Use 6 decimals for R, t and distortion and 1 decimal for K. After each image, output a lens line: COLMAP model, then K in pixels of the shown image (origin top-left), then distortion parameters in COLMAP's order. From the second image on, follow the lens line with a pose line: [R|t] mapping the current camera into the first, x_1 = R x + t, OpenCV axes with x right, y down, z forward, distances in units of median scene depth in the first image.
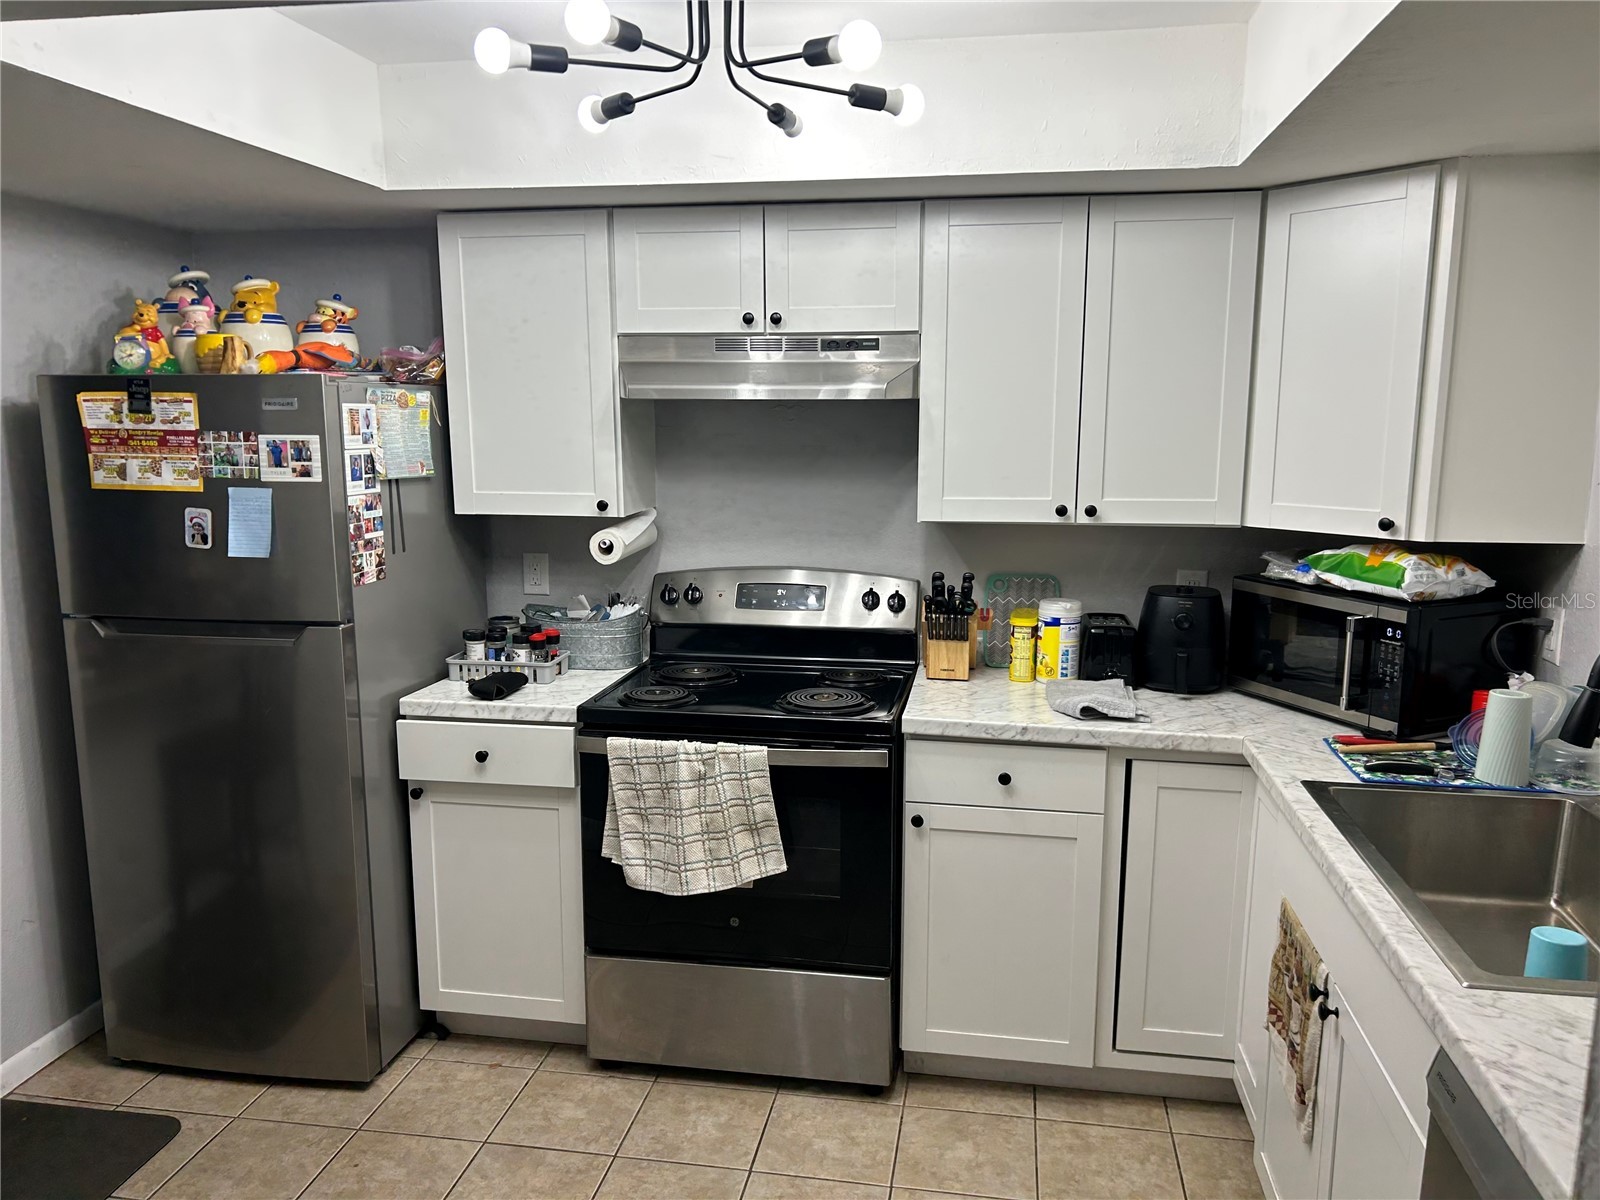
lens RADIAL K [[1216.0, 0, 799.2], [0, 1216.0, 601.7], [0, 0, 1]] dist [0.008356, 0.000928]
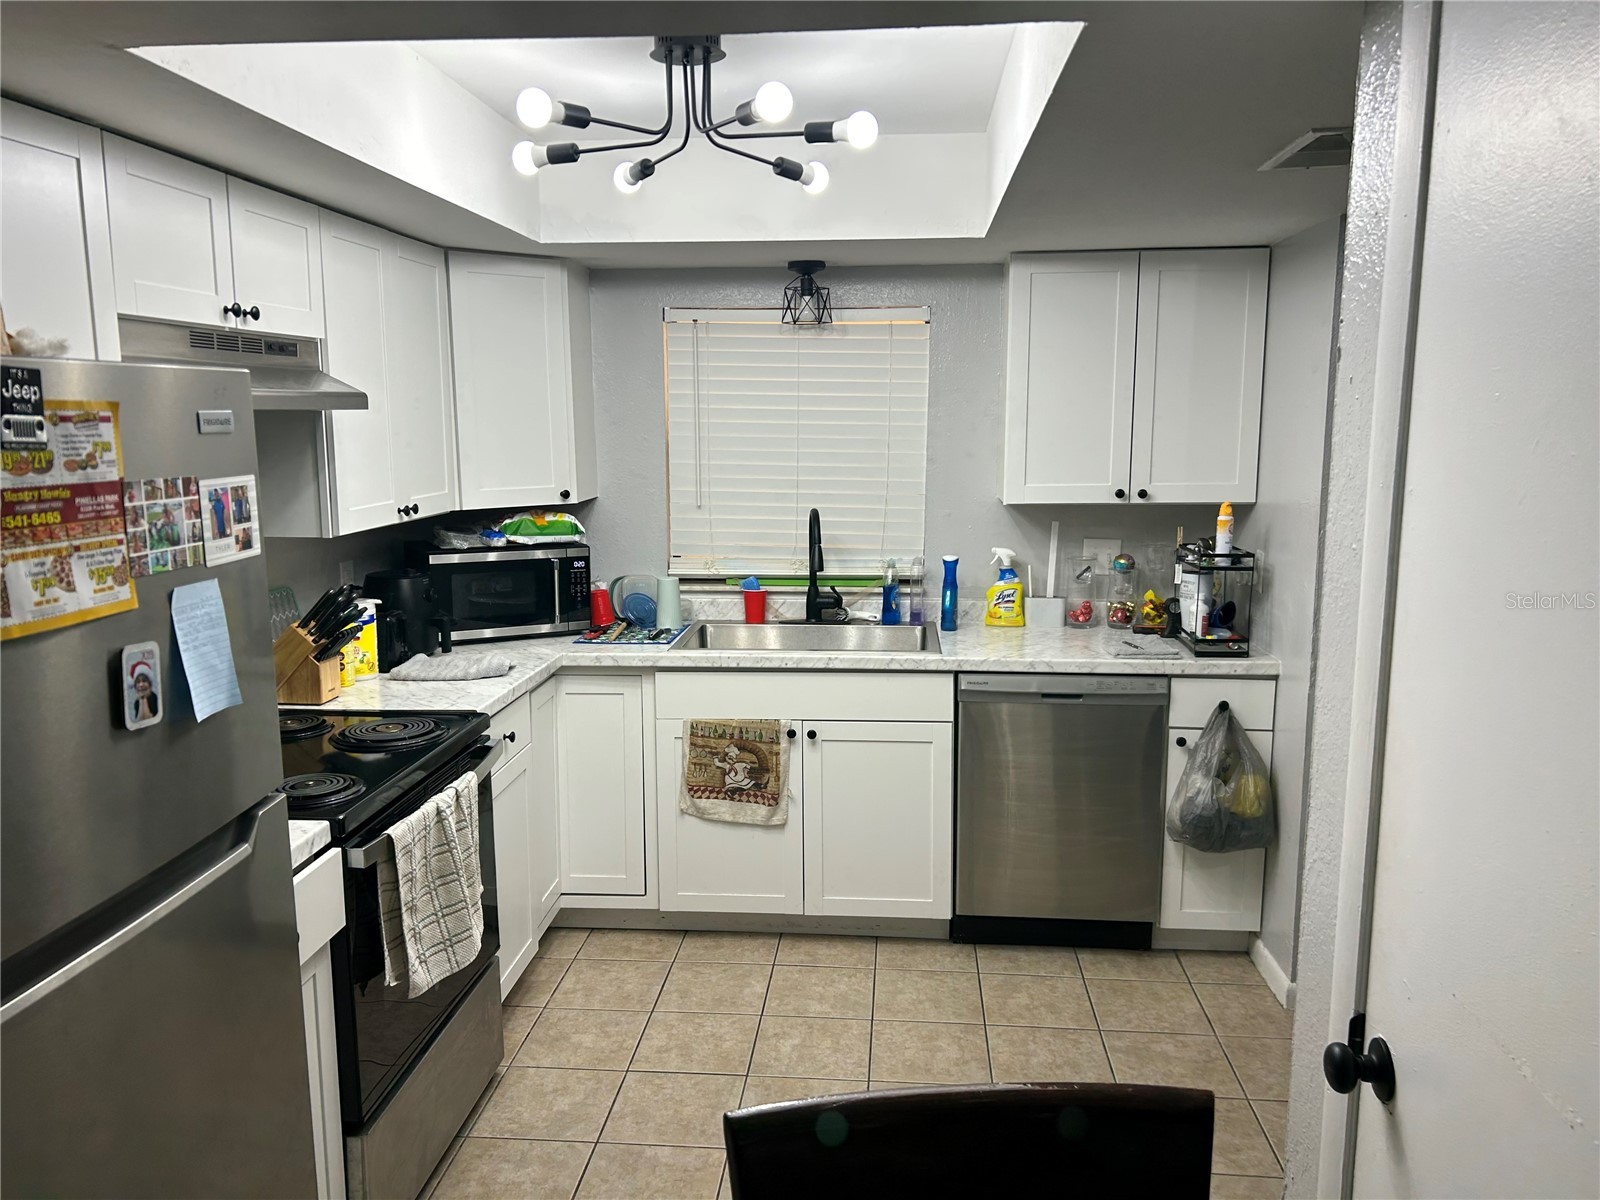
lens RADIAL K [[1216.0, 0, 801.0], [0, 1216.0, 602.5], [0, 0, 1]] dist [0.008356, 0.000928]
pose [[-0.084761, -0.156167, 0.984087, -0.987646], [0.169623, 0.970963, 0.168695, -0.129532], [-0.981857, 0.181223, -0.055811, 0.775511]]
